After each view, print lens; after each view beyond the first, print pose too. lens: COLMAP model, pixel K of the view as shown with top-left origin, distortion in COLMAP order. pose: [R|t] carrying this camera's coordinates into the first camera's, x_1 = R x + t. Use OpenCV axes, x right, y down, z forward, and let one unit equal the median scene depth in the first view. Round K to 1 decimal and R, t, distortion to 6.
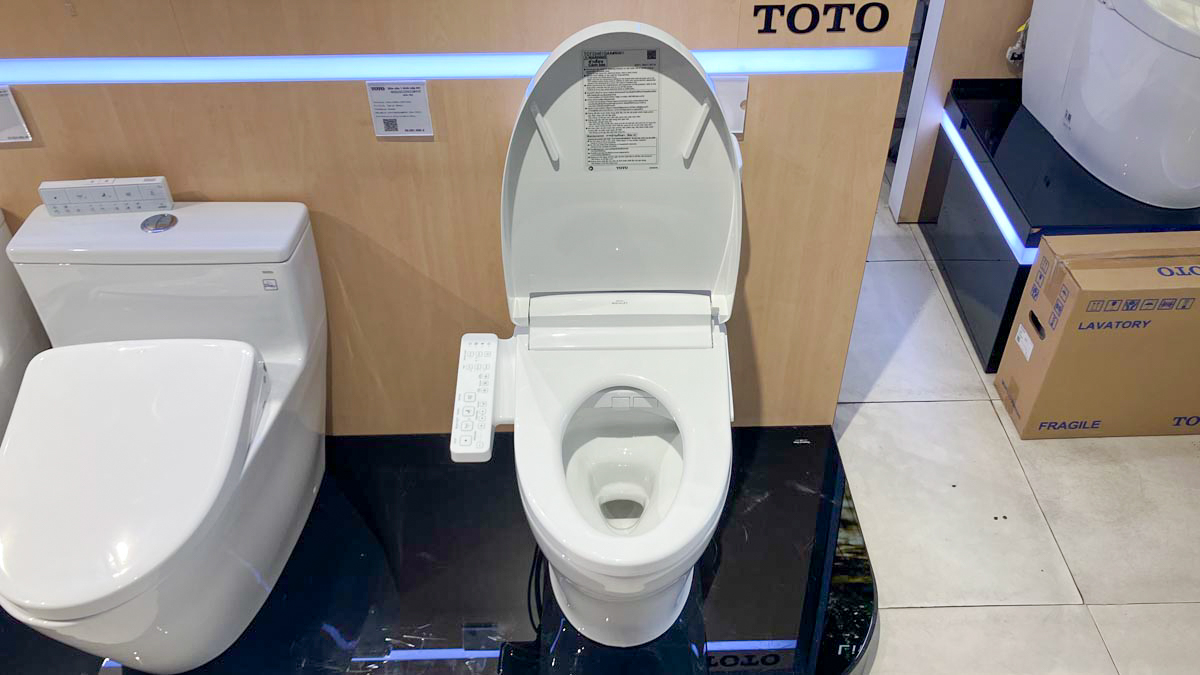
lens RADIAL K [[980.8, 0, 600.4], [0, 980.8, 342.2], [0, 0, 1]] dist [0.016586, -0.035880]
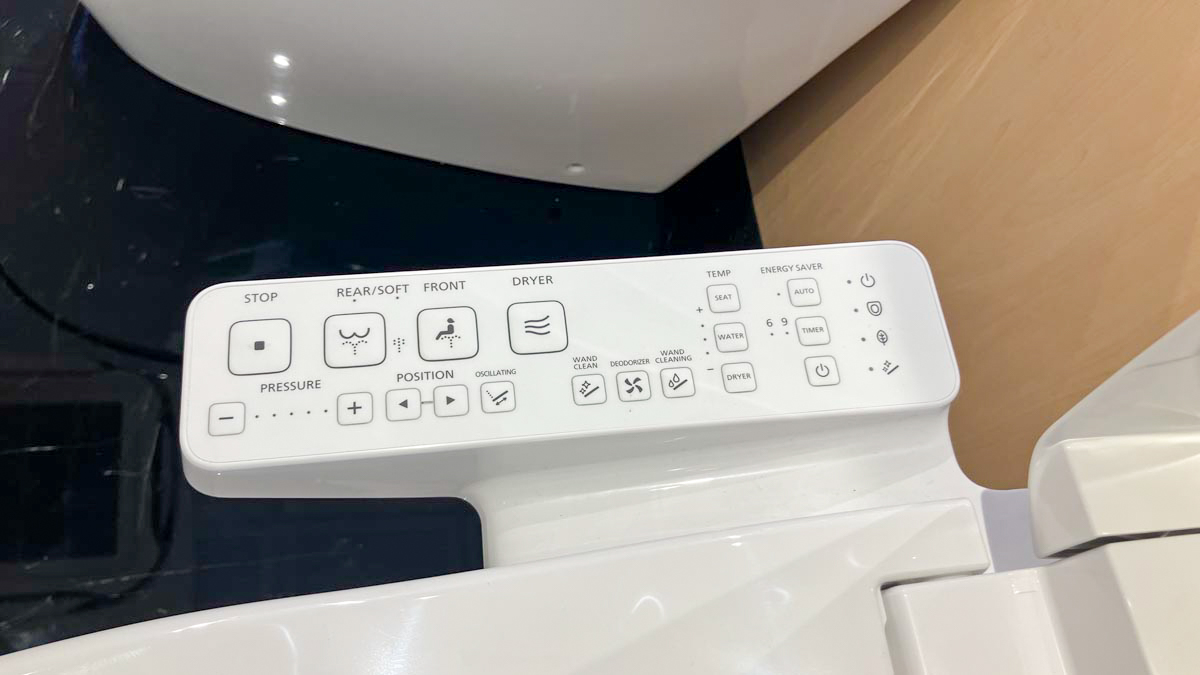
lens RADIAL K [[980.8, 0, 612.9], [0, 980.8, 342.7], [0, 0, 1]] dist [0.016586, -0.035880]
pose [[0.118215, 0.896988, -0.425955, -0.041109], [-0.832660, 0.323261, 0.449644, -0.037472], [0.541020, 0.301521, 0.785100, 0.763016]]
